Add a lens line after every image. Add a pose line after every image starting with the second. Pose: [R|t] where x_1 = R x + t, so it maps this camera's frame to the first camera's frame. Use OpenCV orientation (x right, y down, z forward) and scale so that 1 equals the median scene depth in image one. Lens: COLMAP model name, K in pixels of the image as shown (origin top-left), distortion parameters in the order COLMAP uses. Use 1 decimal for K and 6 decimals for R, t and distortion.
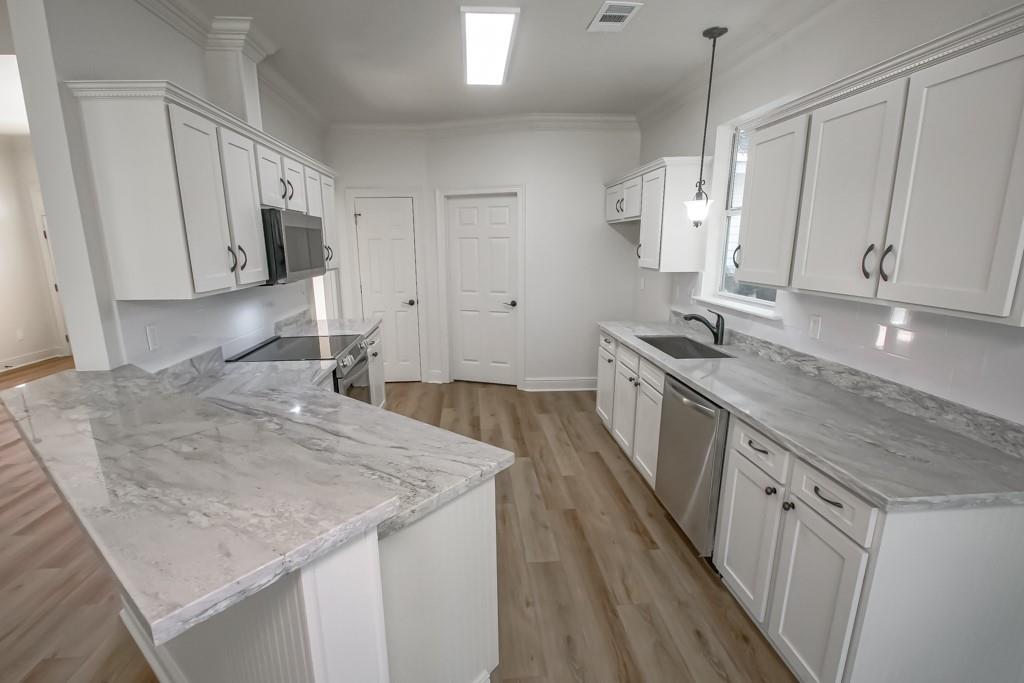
lens RADIAL K [[489.2, 0, 504.1], [0, 489.2, 345.2], [0, 0, 1]] dist [-0.000137, -0.000253]
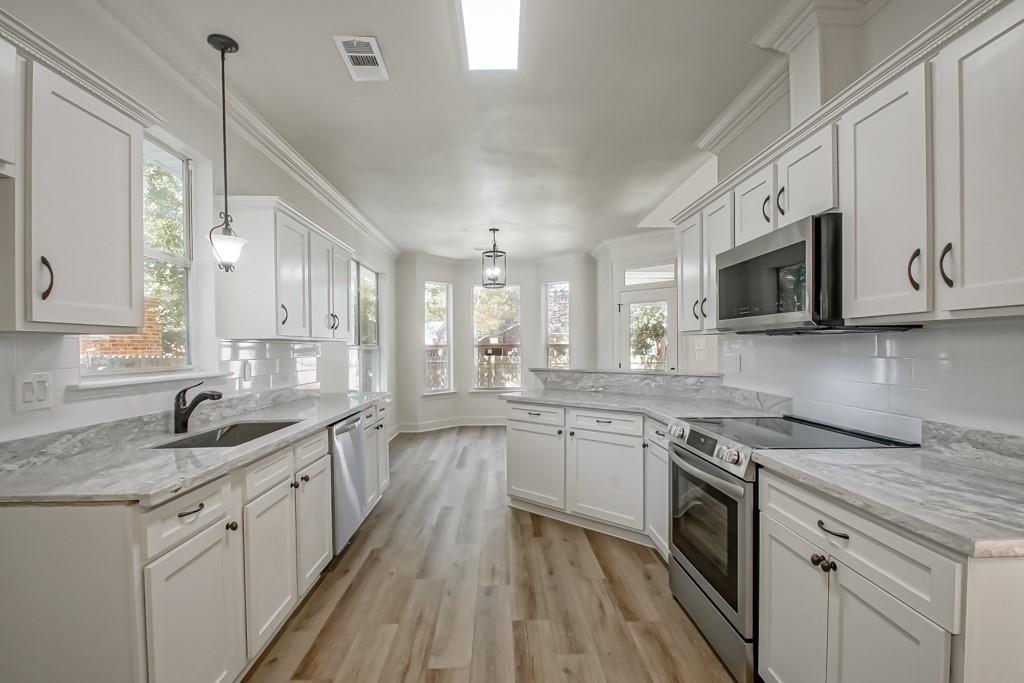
lens RADIAL K [[474.7, 0, 502.0], [0, 474.7, 351.8], [0, 0, 1]] dist [-0.002235, -0.001225]
pose [[-0.997294, 0.012143, 0.072511, -0.105208], [0.027796, 0.975337, 0.218964, -0.339589], [-0.068063, 0.220387, -0.973035, 2.151323]]
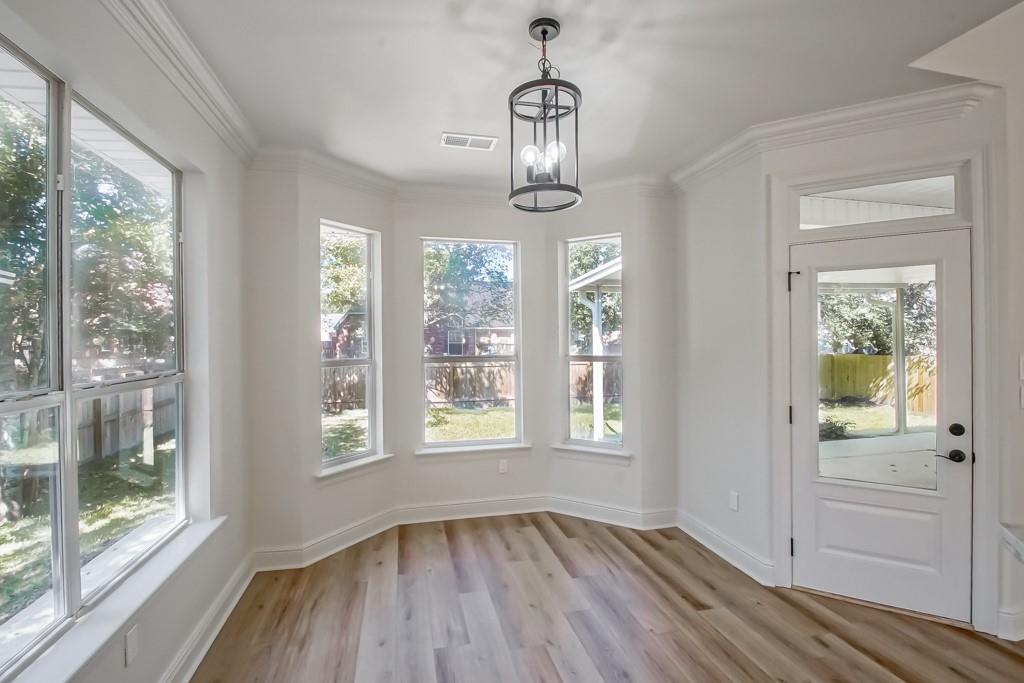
lens RADIAL K [[477.2, 0, 512.0], [0, 477.2, 341.5], [0, 0, 1]] dist [-0.000734, -0.000357]
pose [[-0.988157, 0.016040, -0.152604, 0.285114], [-0.016429, 0.977744, 0.209157, -0.073863], [0.152562, 0.209187, -0.965901, 0.553365]]
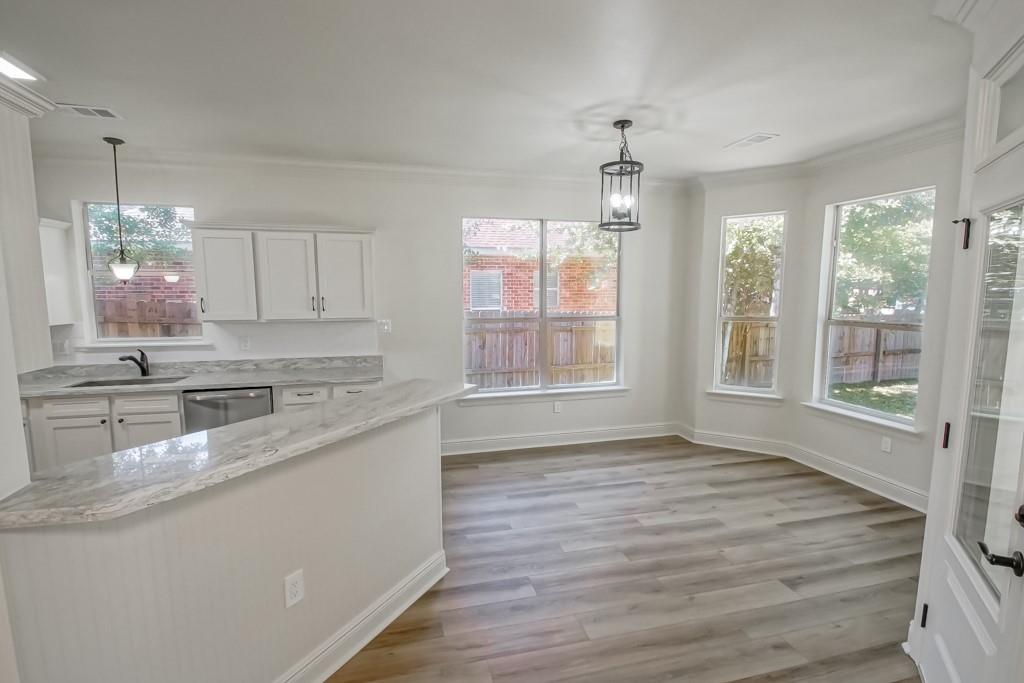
lens RADIAL K [[474.7, 0, 502.0], [0, 474.7, 351.8], [0, 0, 1]] dist [-0.002235, -0.001225]
pose [[-0.161985, -0.112771, 0.980328, -1.214912], [0.210124, 0.966723, 0.145926, -0.063508], [-0.964162, 0.229629, -0.132898, 0.340655]]
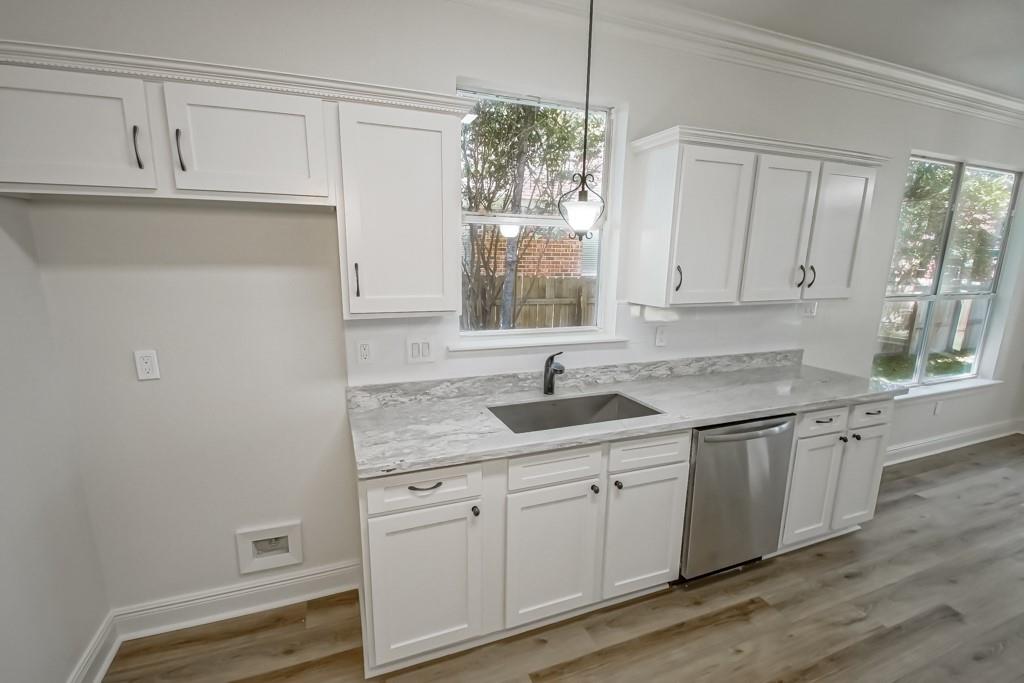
lens RADIAL K [[452.2, 0, 496.4], [0, 452.2, 352.9], [0, 0, 1]] dist [-0.002438, -0.001061]
pose [[-0.277399, -0.199034, 0.939912, -0.266328], [0.189797, 0.947674, 0.256693, -0.349595], [-0.941821, 0.249599, -0.225108, 1.627962]]
